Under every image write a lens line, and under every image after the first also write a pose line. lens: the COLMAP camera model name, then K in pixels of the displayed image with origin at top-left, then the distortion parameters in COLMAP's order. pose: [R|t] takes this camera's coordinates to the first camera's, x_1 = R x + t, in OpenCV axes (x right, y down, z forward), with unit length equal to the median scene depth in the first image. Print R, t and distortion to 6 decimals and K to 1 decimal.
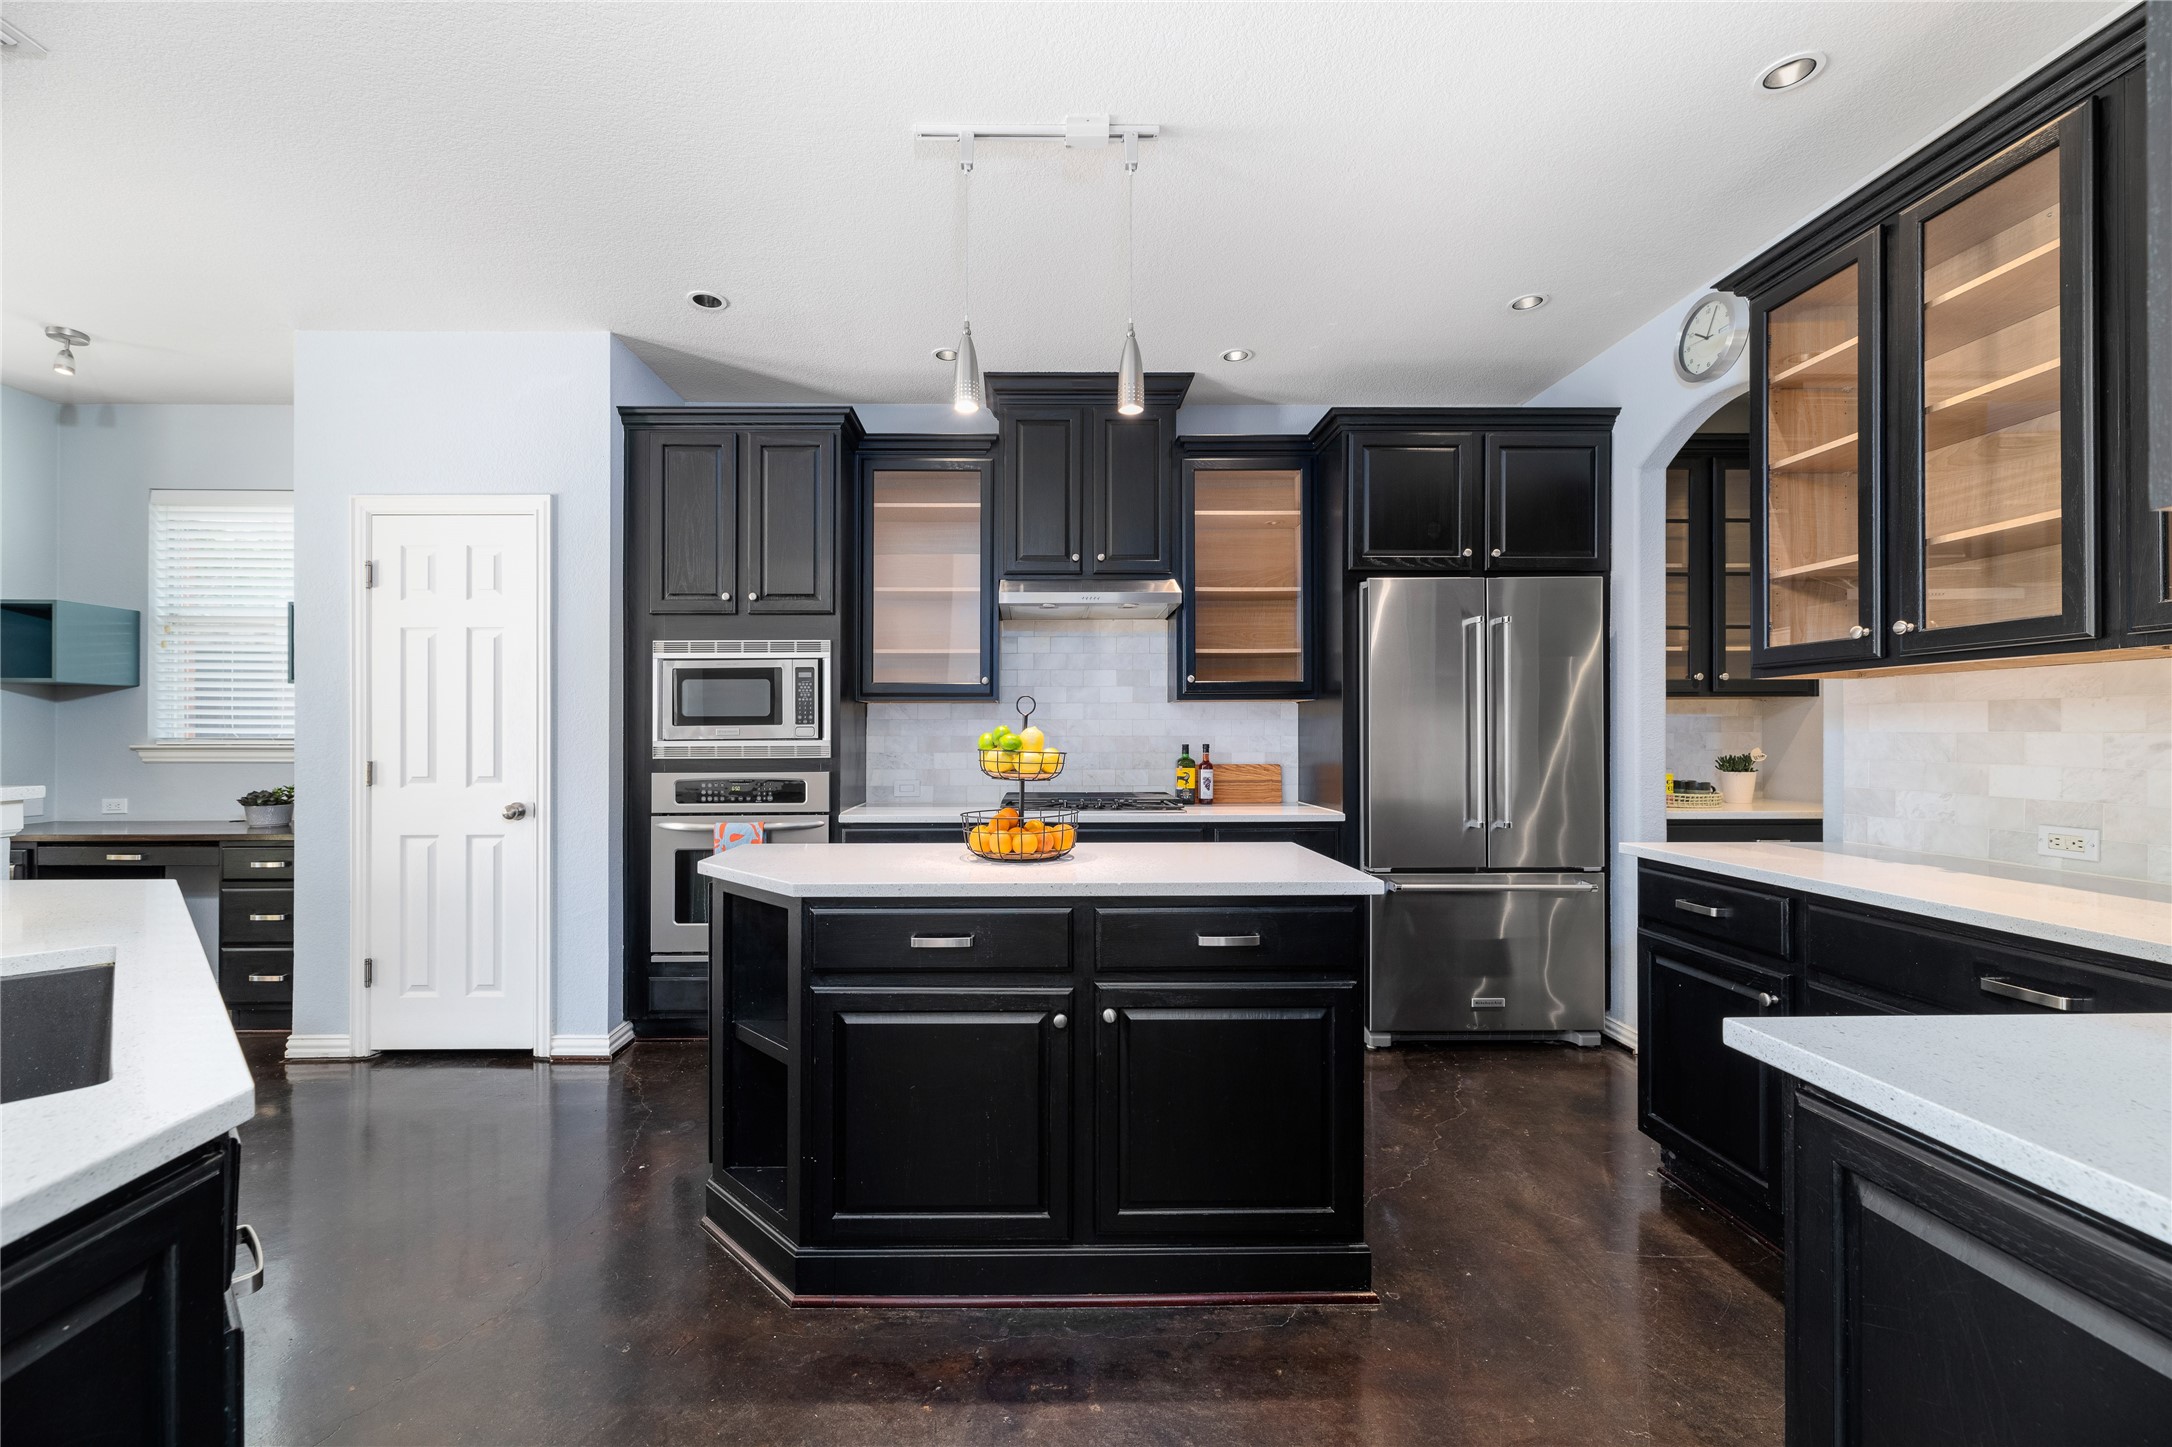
lens RADIAL K [[878.6, 0, 1059.7], [0, 878.6, 735.1], [0, 0, 1]] dist [0.004059, -0.000392]
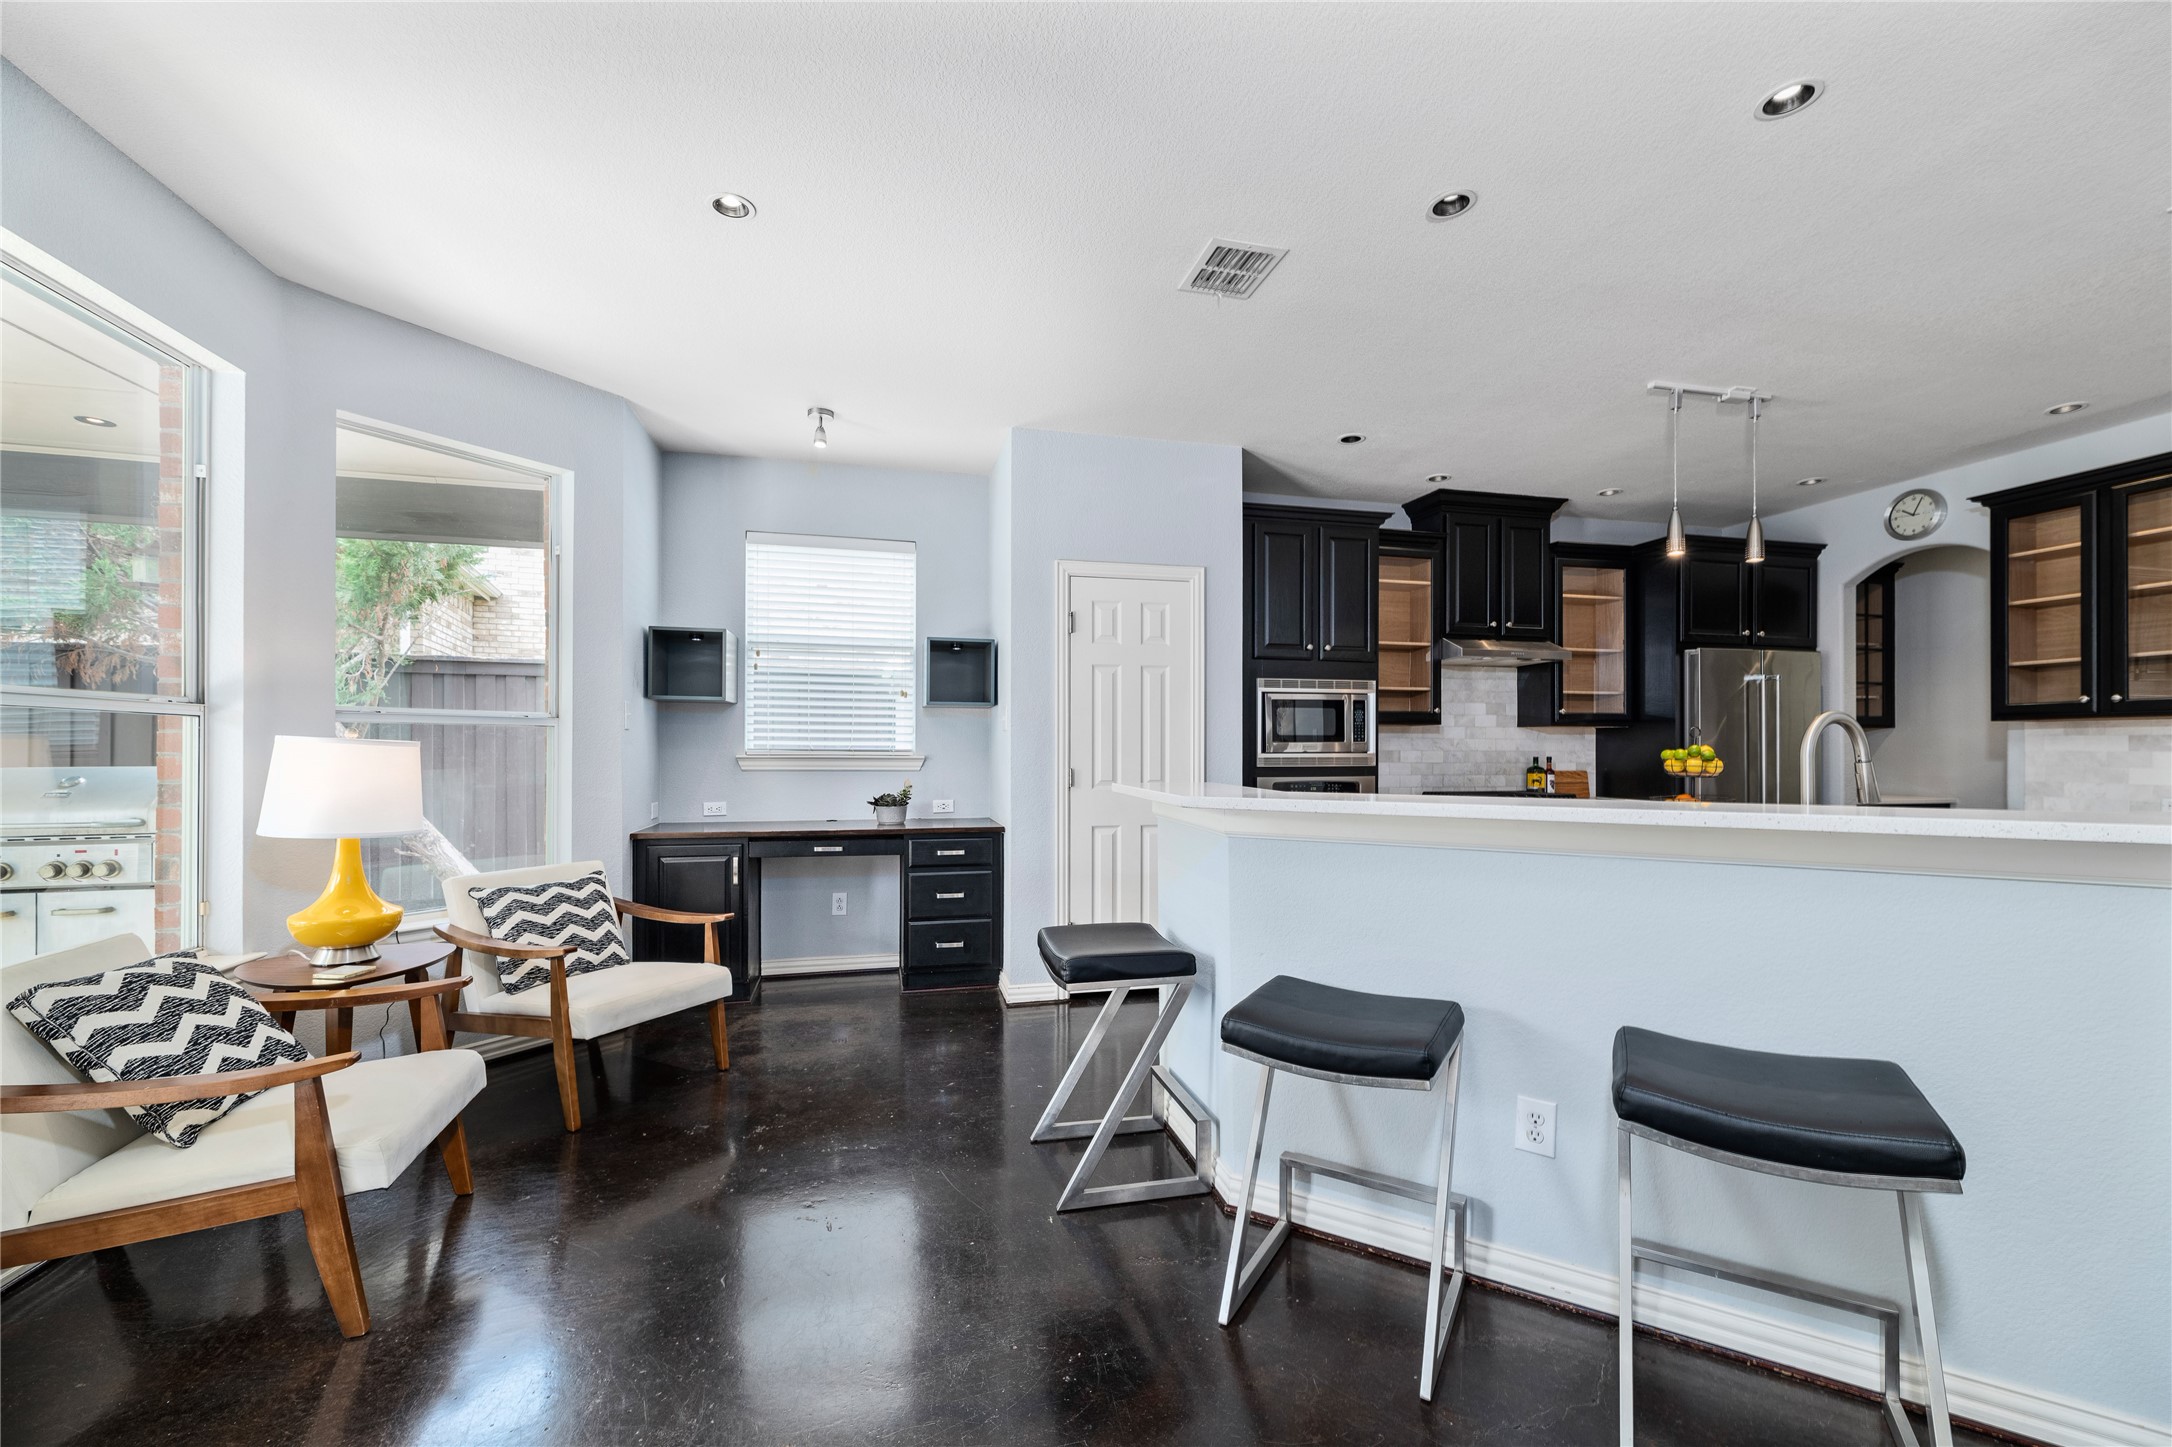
lens RADIAL K [[878.6, 0, 1083.5], [0, 878.6, 744.4], [0, 0, 1]] dist [0.004059, -0.000392]
pose [[0.974943, 0.005629, 0.222384, -1.016625], [-0.004477, 0.999974, -0.005686, 0.002107], [-0.222410, 0.004548, 0.974943, -0.244058]]
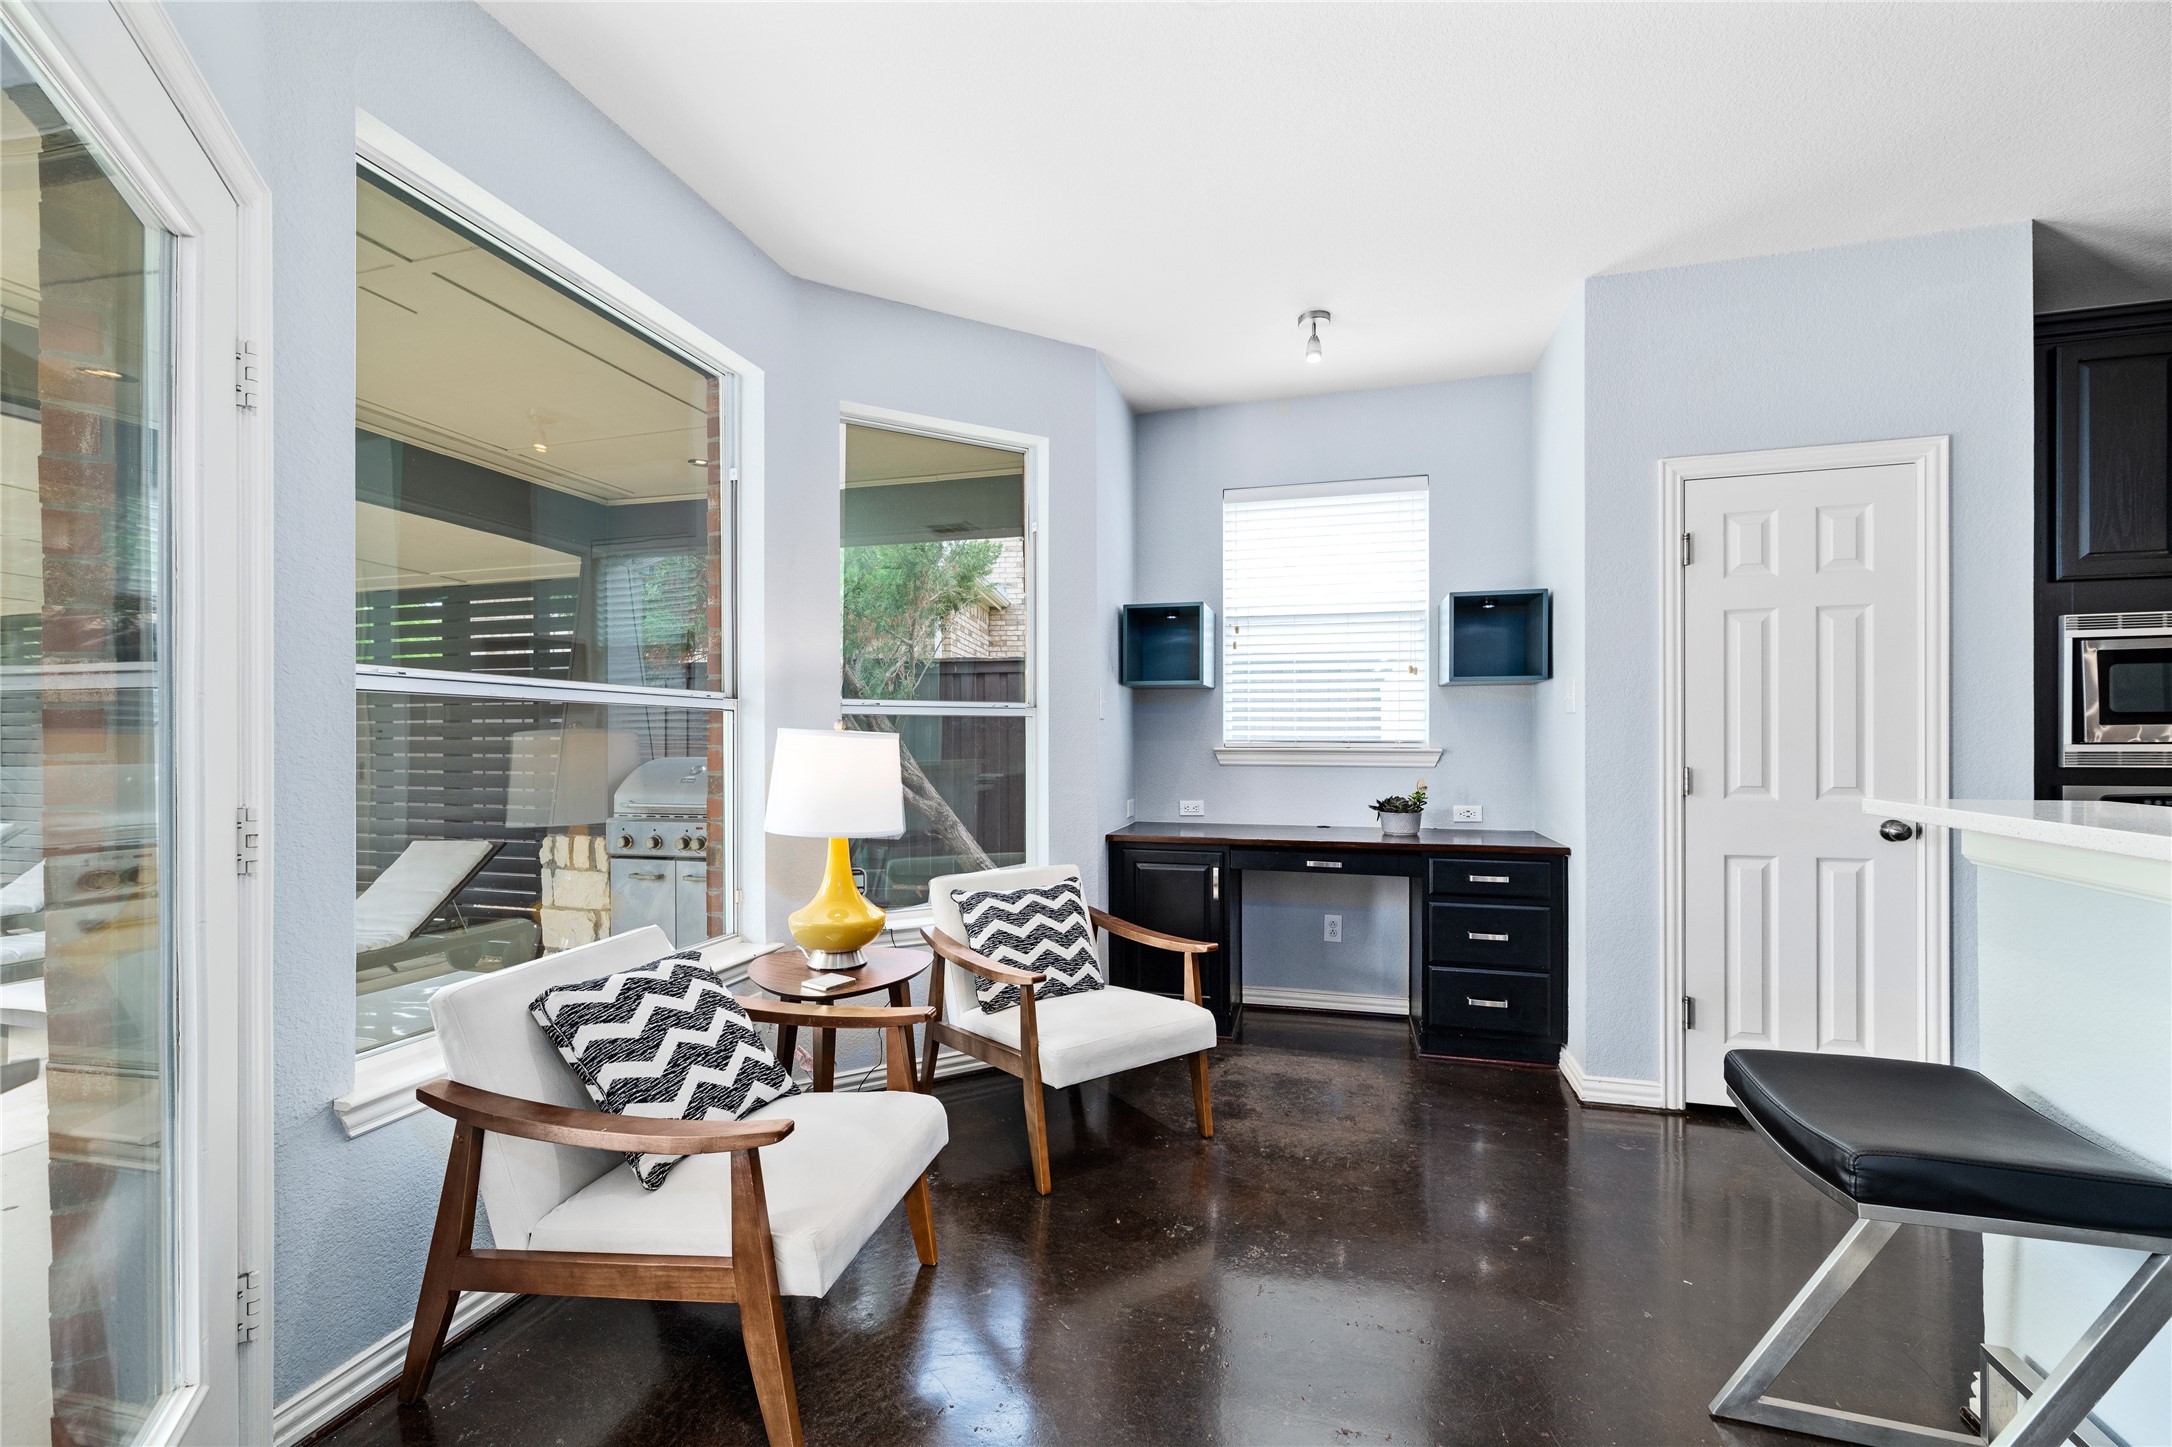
lens RADIAL K [[878.6, 0, 1085.1], [0, 878.6, 742.7], [0, 0, 1]] dist [0.004059, -0.000392]
pose [[0.959216, 0.000976, -0.282671, -1.068888], [-0.000081, 0.999995, 0.003177, 0.002973], [0.282673, -0.003025, 0.959212, 0.008779]]
